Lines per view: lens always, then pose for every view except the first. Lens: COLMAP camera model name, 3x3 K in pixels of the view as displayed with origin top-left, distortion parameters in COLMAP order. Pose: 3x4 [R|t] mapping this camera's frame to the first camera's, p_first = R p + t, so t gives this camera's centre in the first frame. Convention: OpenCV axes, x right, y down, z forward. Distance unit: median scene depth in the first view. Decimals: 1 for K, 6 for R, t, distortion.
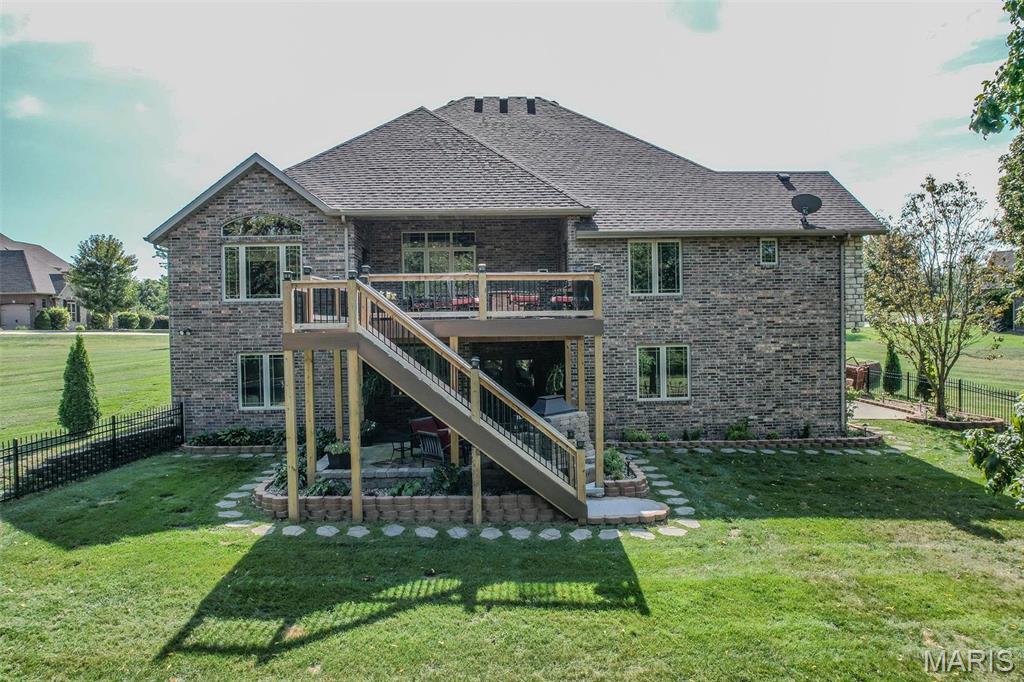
lens RADIAL K [[656.0, 0, 512.0], [0, 656.0, 341.0], [0, 0, 1]] dist [-0.078880, 0.064553]
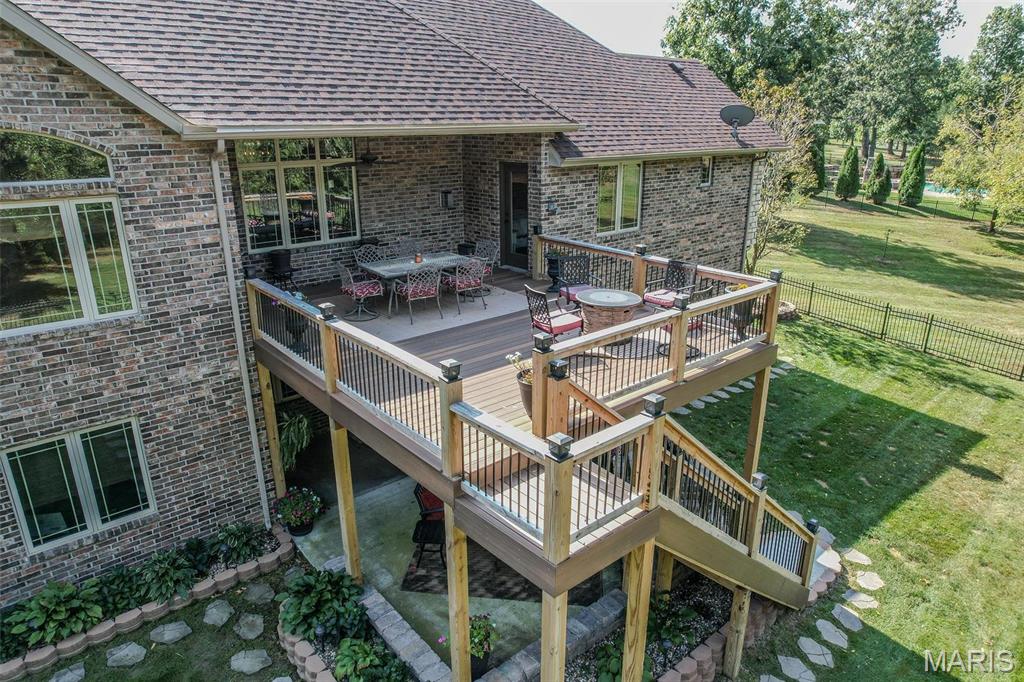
lens RADIAL K [[656.0, 0, 512.0], [0, 656.0, 341.0], [0, 0, 1]] dist [-0.078880, 0.064553]
pose [[0.784084, -0.187143, 0.591769, -0.392120], [0.000446, 0.953628, 0.300988, -0.189346], [-0.620655, -0.235736, 0.747808, 0.460268]]
